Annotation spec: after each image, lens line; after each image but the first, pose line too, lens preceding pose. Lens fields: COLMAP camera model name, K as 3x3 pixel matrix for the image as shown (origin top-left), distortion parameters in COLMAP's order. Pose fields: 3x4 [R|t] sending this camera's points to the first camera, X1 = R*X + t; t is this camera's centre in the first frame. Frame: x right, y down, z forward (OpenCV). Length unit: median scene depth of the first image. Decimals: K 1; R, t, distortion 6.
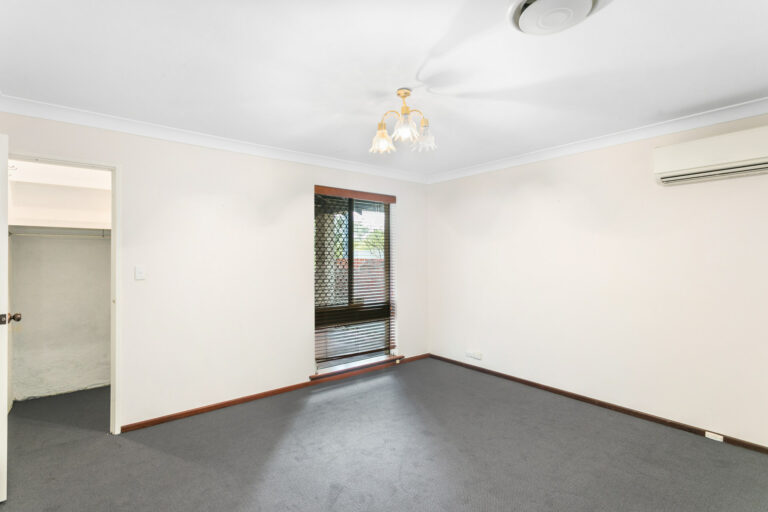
lens RADIAL K [[369.0, 0, 380.1], [0, 369.0, 257.5], [0, 0, 1]] dist [0.002057, 0.000478]
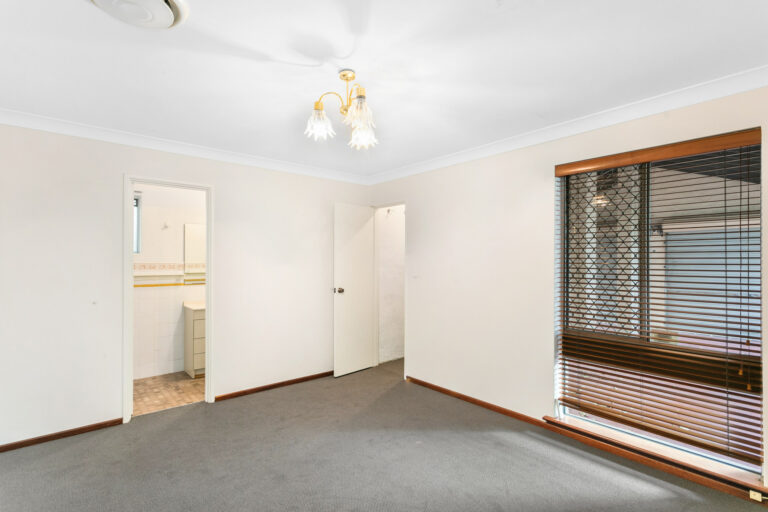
lens RADIAL K [[369.0, 0, 380.1], [0, 369.0, 257.5], [0, 0, 1]] dist [0.002057, 0.000478]
pose [[0.038805, -0.005752, -0.999230, 0.599004], [-0.006231, 0.999963, -0.005998, -0.001847], [0.999227, 0.006459, 0.038768, 0.656045]]
